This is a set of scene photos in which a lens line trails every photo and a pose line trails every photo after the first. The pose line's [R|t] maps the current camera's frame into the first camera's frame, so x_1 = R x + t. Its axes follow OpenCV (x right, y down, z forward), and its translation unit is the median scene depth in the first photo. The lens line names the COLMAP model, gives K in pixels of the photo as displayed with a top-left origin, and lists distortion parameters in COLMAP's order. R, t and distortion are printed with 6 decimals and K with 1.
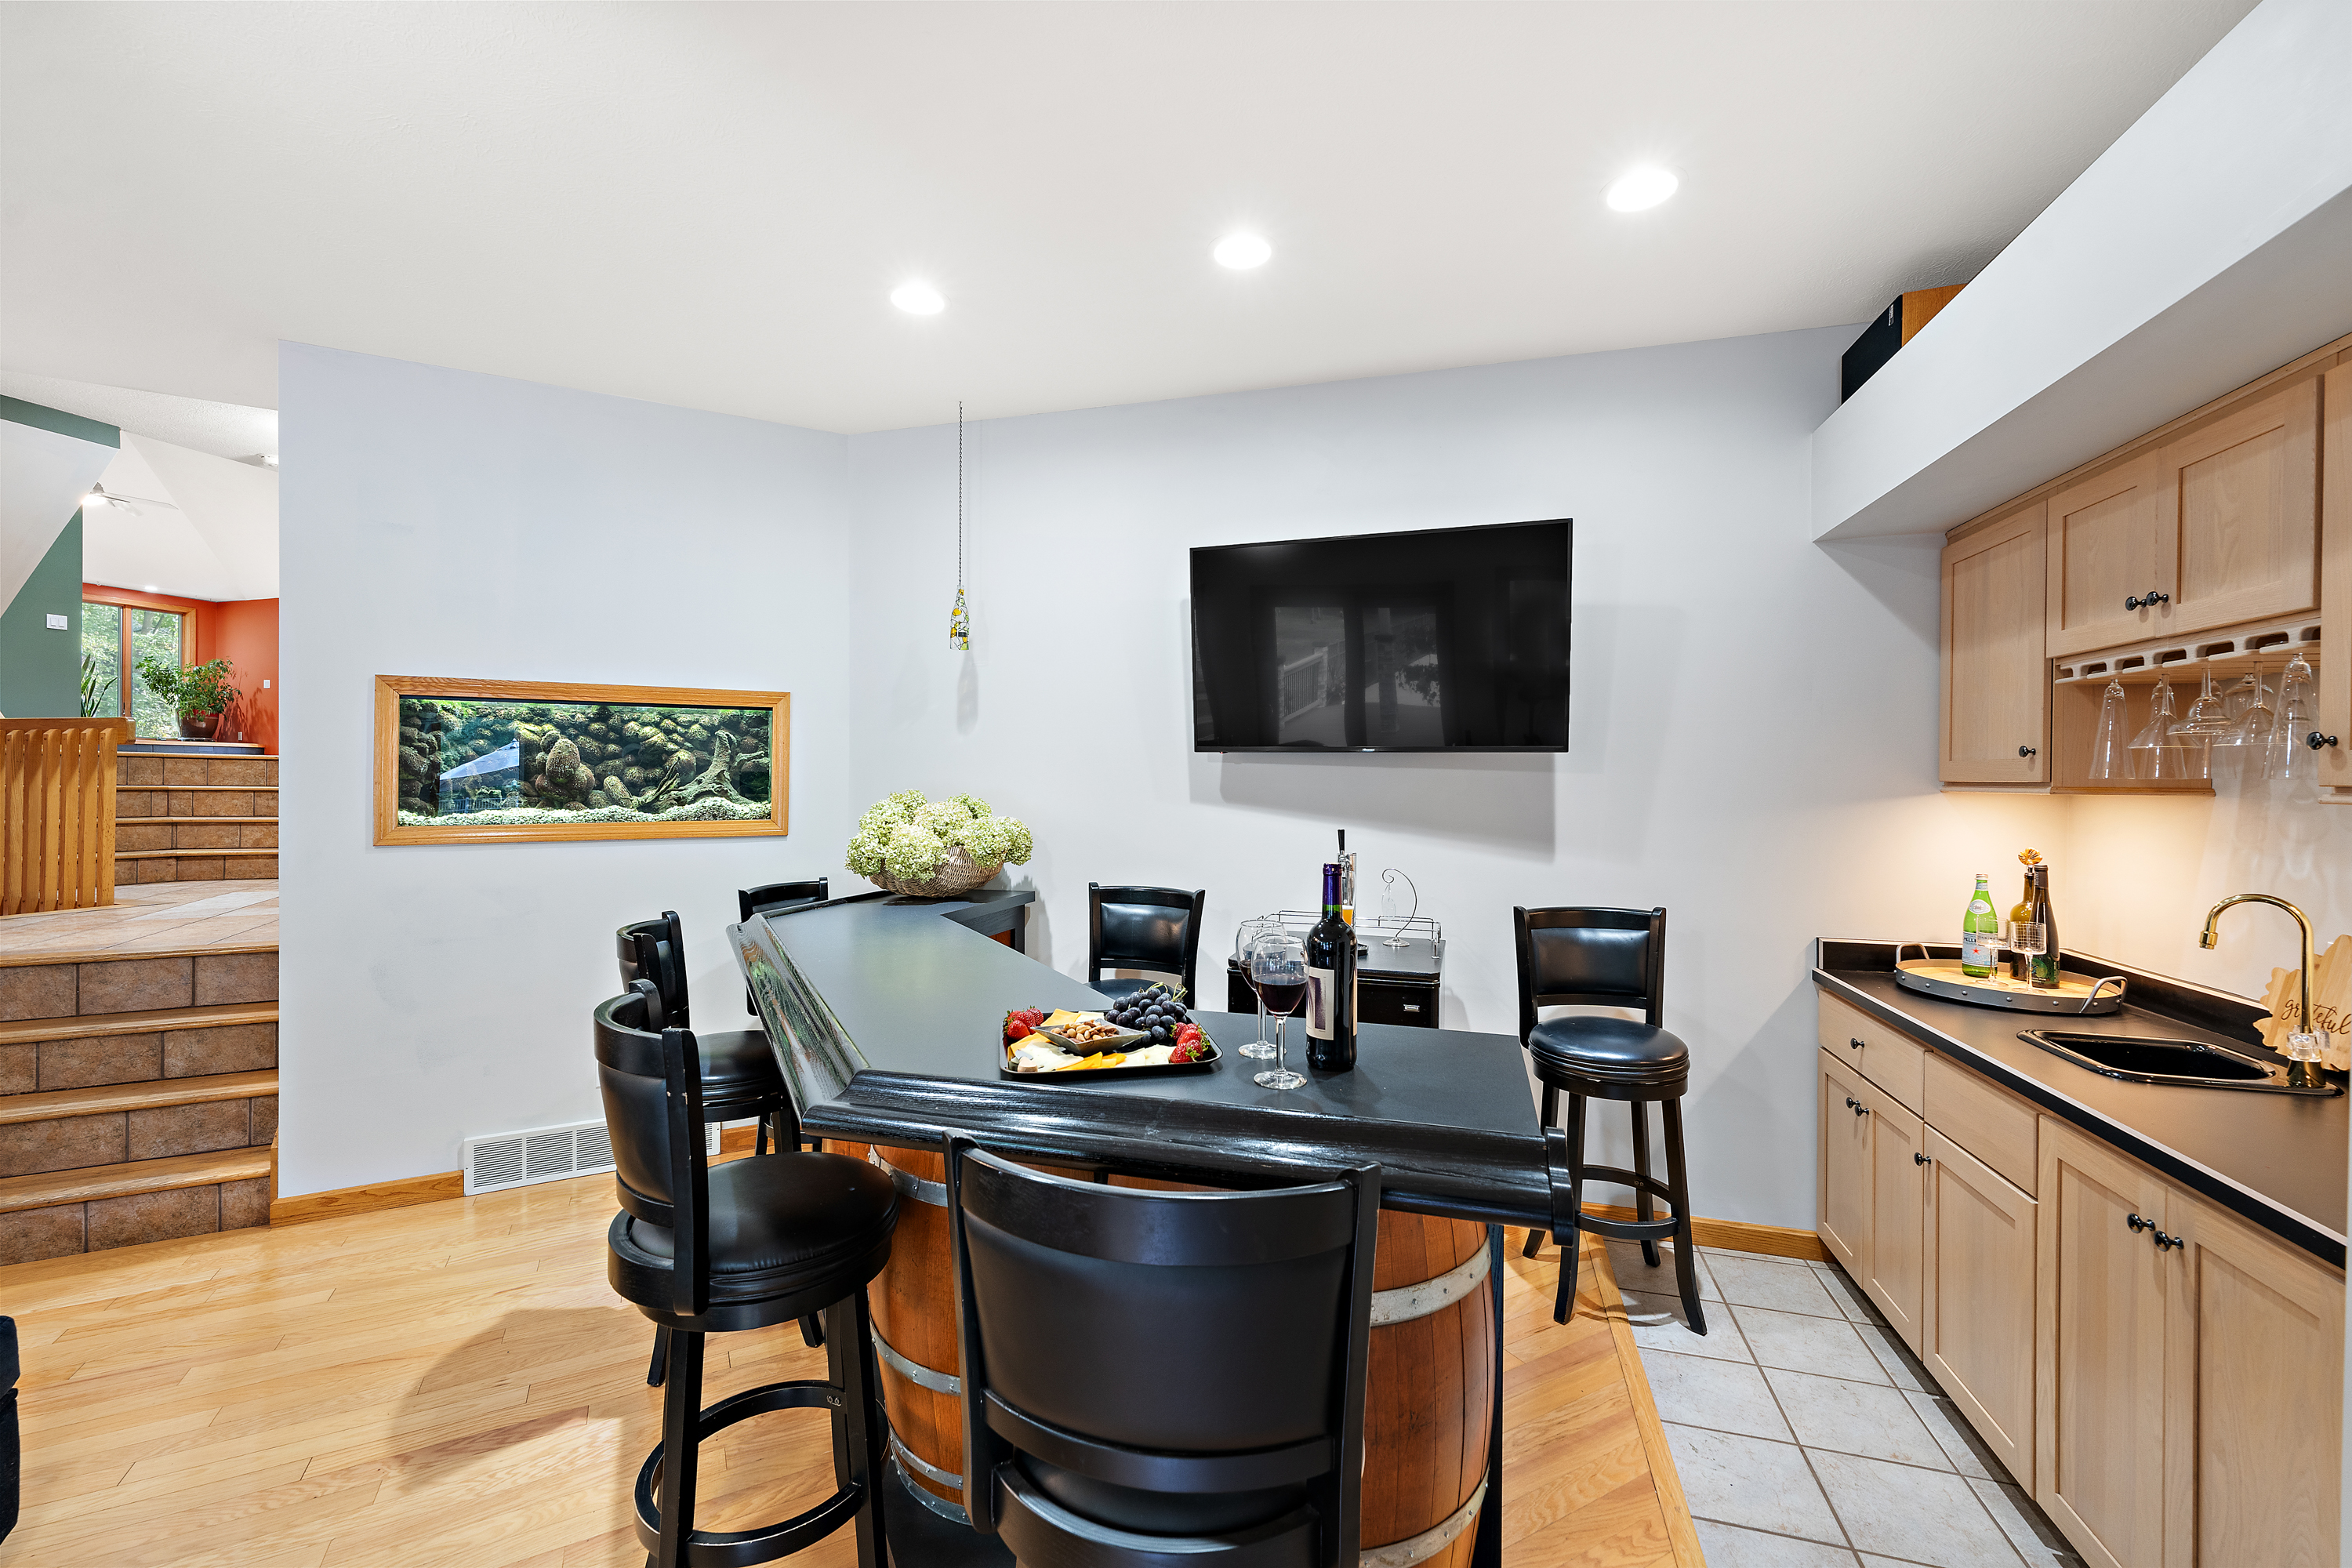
lens RADIAL K [[963.0, 0, 1181.1], [0, 963.0, 779.8], [0, 0, 1]] dist [0.003167, 0.000590]
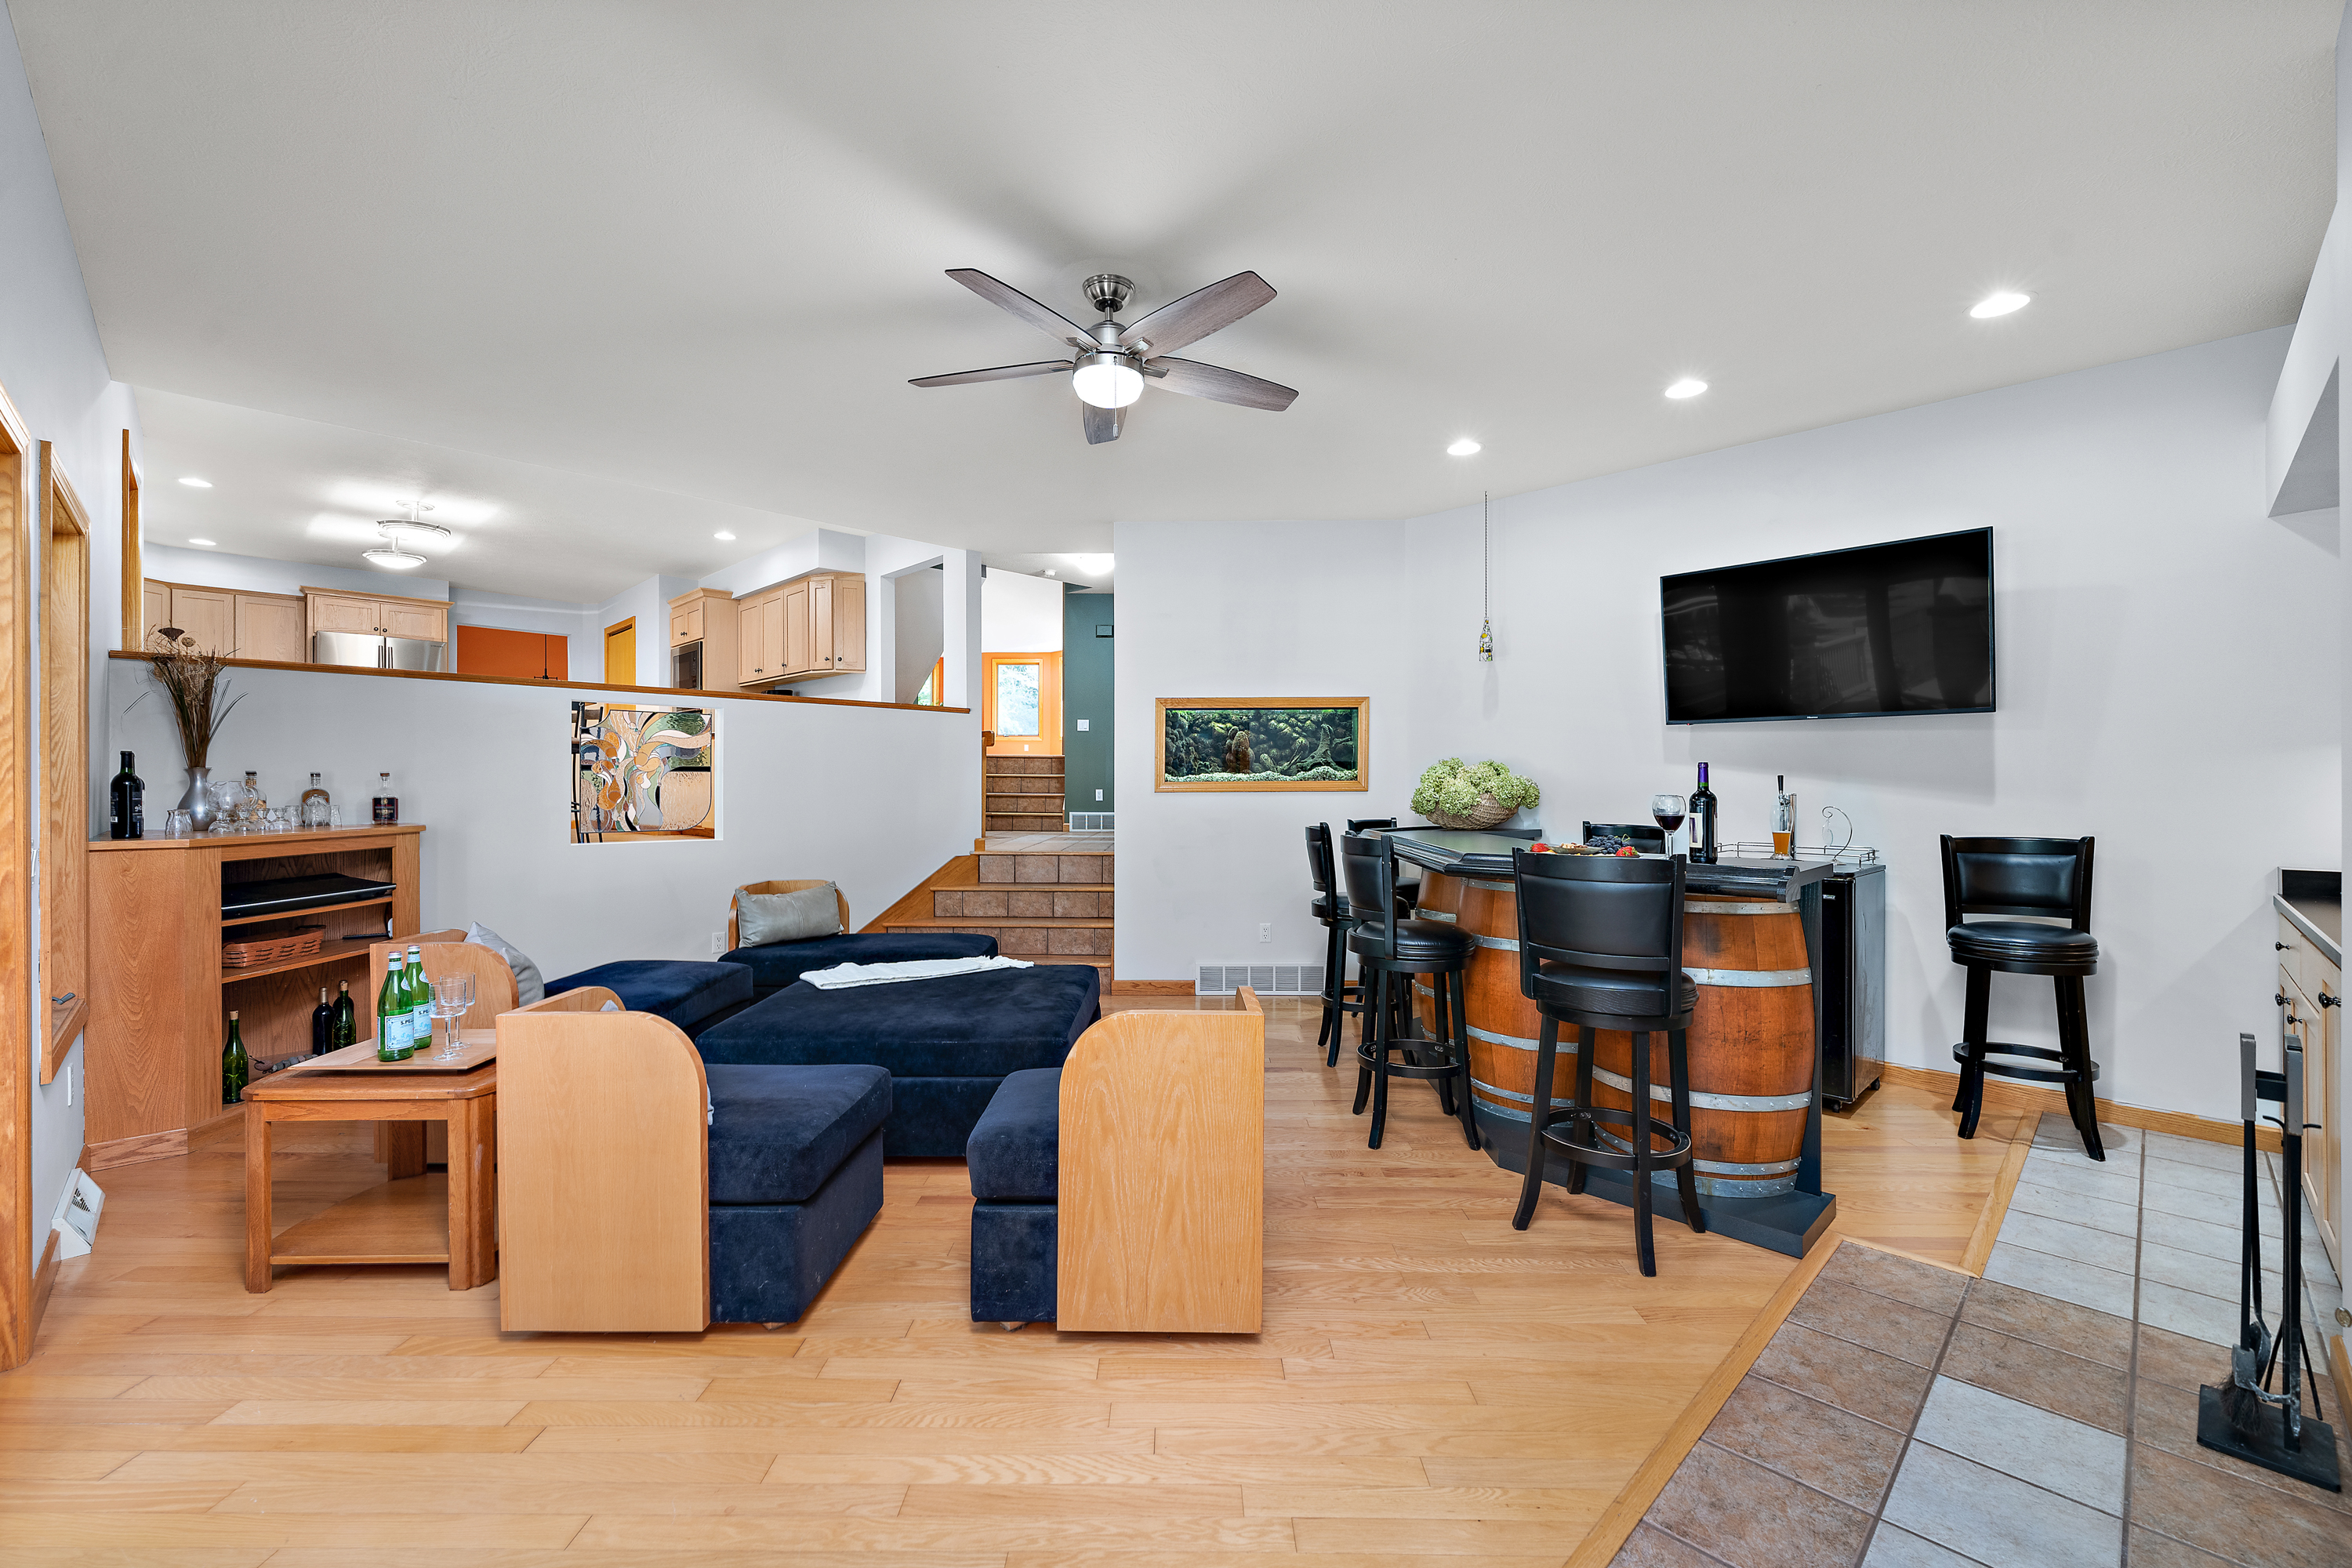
lens RADIAL K [[963.0, 0, 1171.5], [0, 963.0, 785.9], [0, 0, 1]] dist [0.003167, 0.000590]
pose [[0.873121, -0.004448, -0.487483, 0.067434], [0.005717, 0.999983, 0.001116, 0.051023], [0.487470, -0.003762, 0.873132, -0.527704]]
